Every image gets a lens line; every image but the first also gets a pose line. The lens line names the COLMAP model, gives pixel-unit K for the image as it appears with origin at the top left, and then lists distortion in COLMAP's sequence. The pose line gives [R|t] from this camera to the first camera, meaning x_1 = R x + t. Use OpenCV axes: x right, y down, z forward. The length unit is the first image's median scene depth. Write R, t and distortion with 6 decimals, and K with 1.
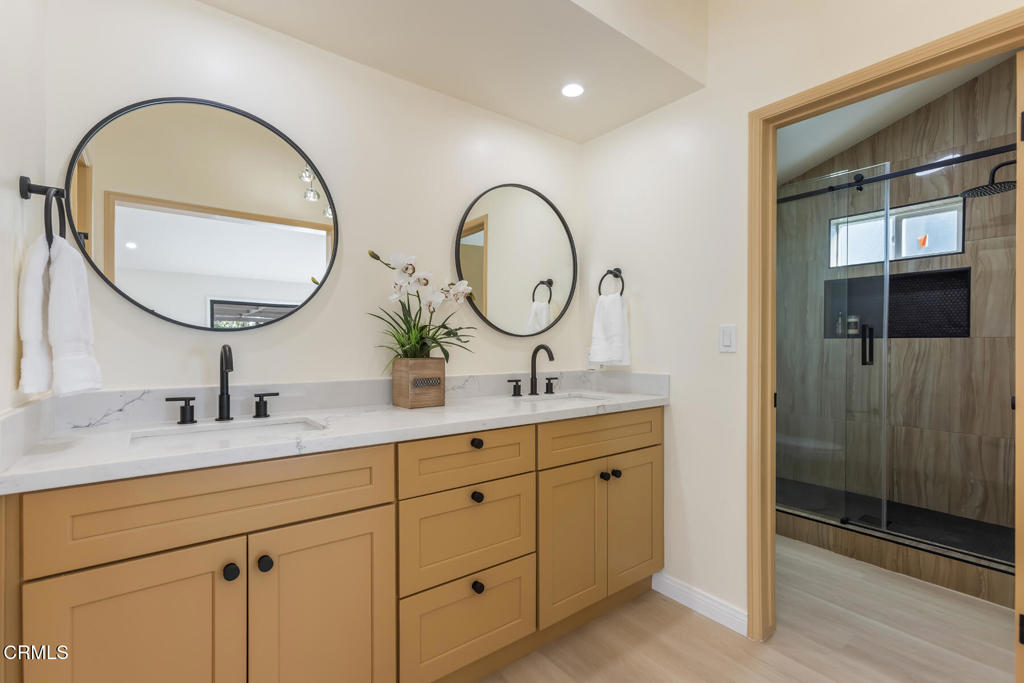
lens RADIAL K [[461.5, 0, 512.0], [0, 461.5, 341.5], [0, 0, 1]] dist [-0.018702, 0.016832]
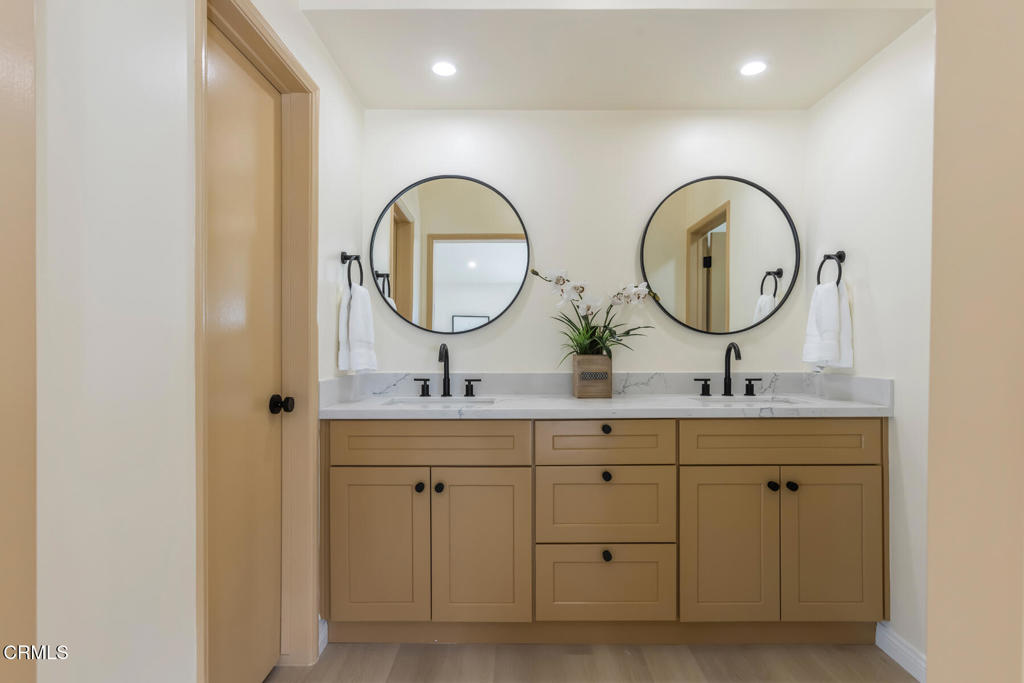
lens RADIAL K [[524.1, 0, 534.2], [0, 524.1, 337.9], [0, 0, 1]] dist [0.002989, 0.000711]
pose [[0.803240, -0.010241, -0.595568, 0.466904], [0.007039, 0.999946, -0.007701, 0.002859], [0.595615, 0.001993, 0.803268, -0.127483]]
